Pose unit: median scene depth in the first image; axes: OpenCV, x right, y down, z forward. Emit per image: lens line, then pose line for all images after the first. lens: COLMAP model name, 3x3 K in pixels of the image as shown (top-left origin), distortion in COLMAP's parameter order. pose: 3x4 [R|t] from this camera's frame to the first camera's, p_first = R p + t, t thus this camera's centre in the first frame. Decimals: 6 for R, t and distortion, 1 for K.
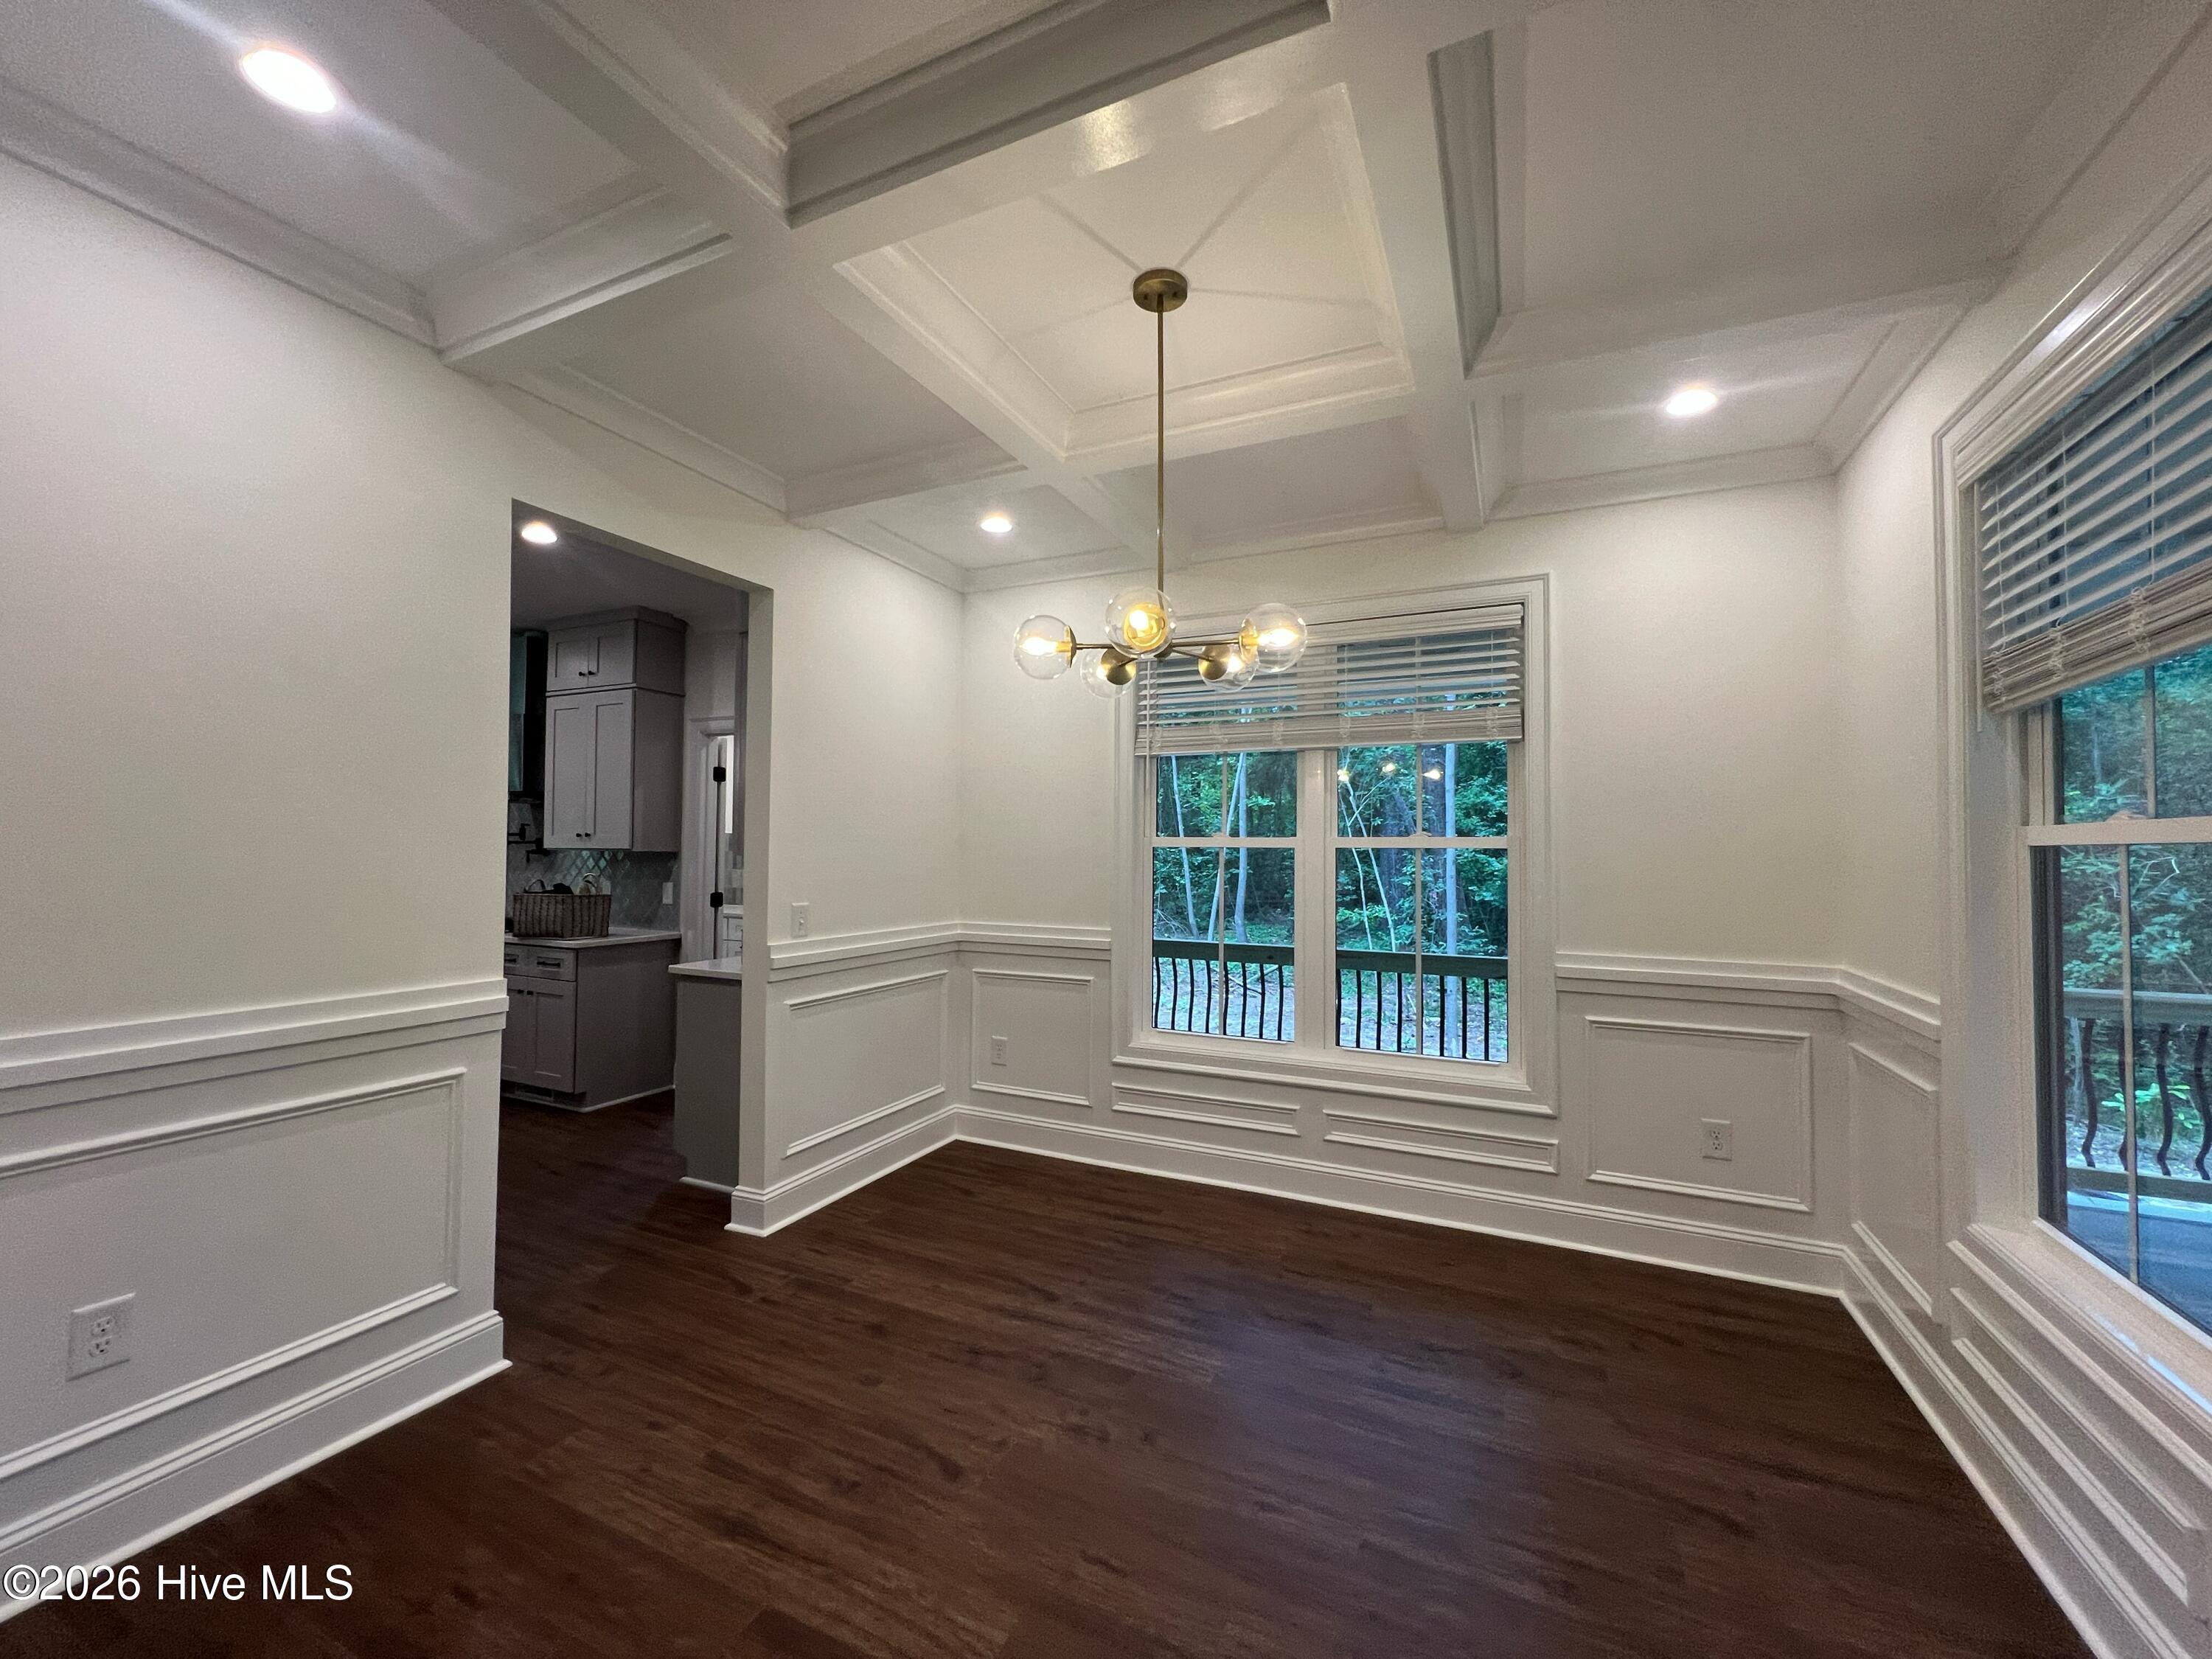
lens RADIAL K [[886.0, 0, 1106.0], [0, 886.0, 829.5], [0, 0, 1]] dist [0.000511, 0.000014]
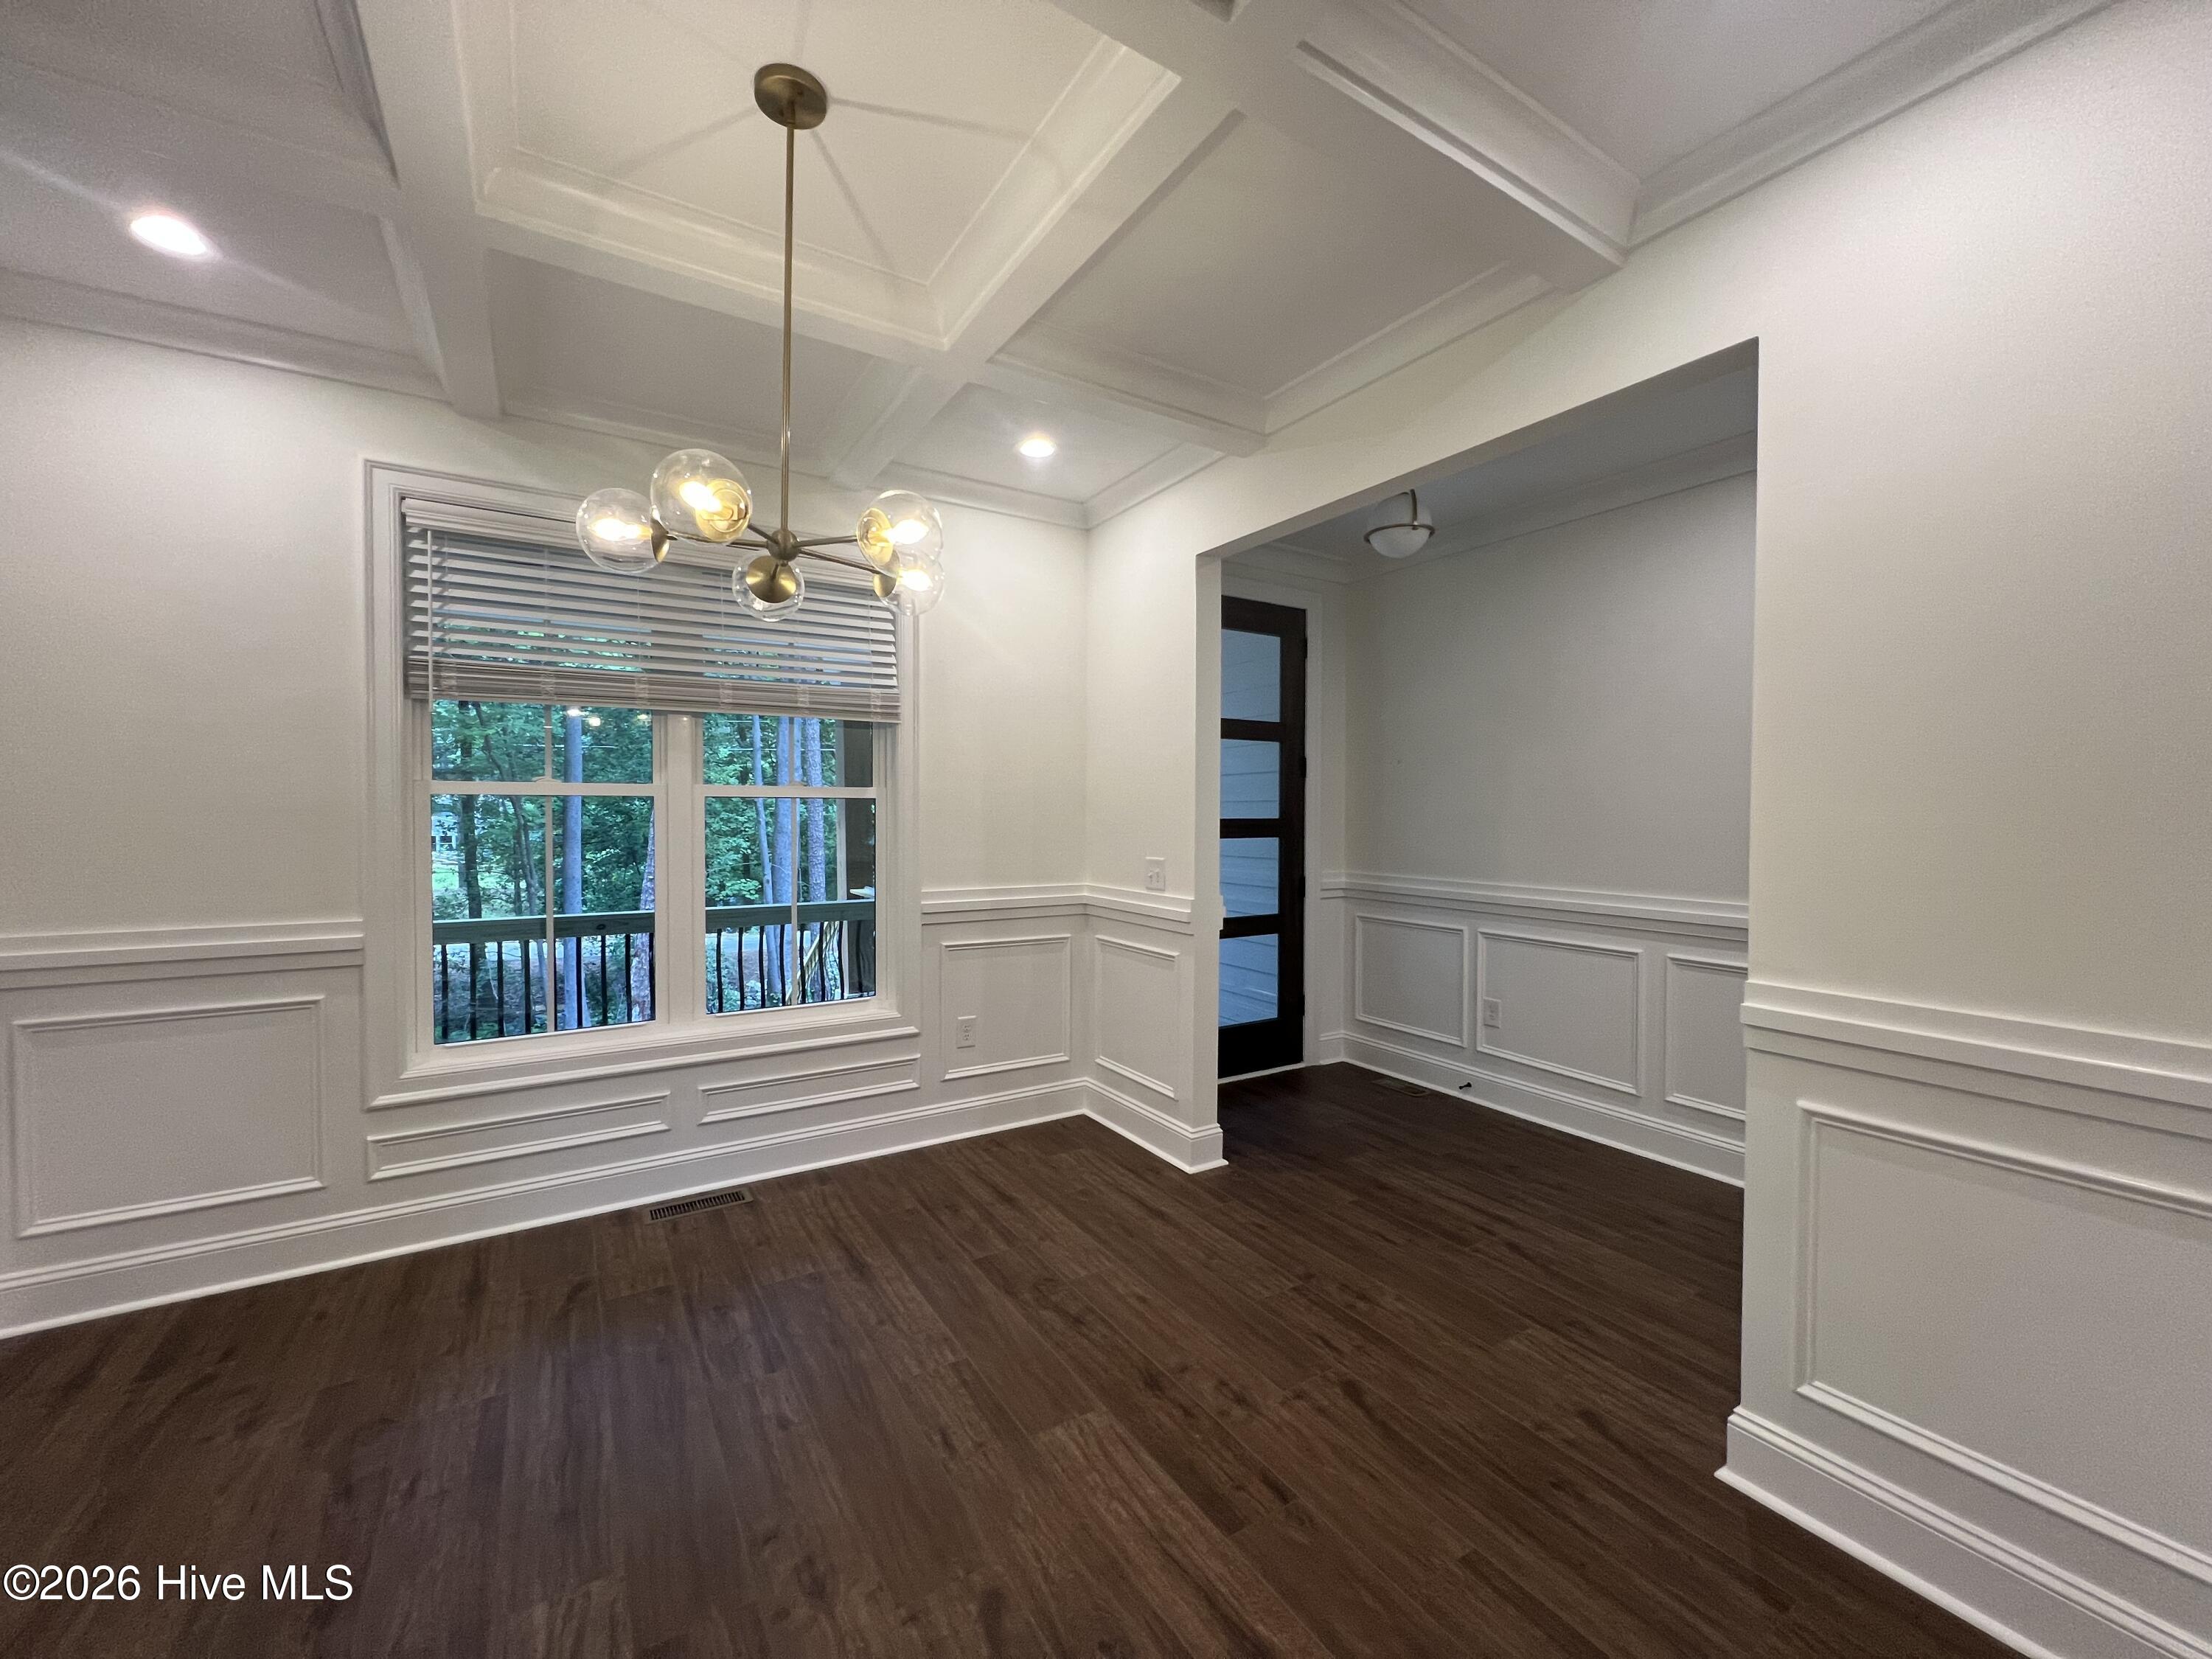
lens RADIAL K [[958.5, 0, 1106.0], [0, 958.5, 829.5], [0, 0, 1]] dist [0.000505, 0.000030]
pose [[0.500924, -0.027930, 0.865041, -0.420664], [-0.024234, 0.998635, 0.046277, -0.000604], [-0.865152, -0.044145, 0.499563, 0.195673]]
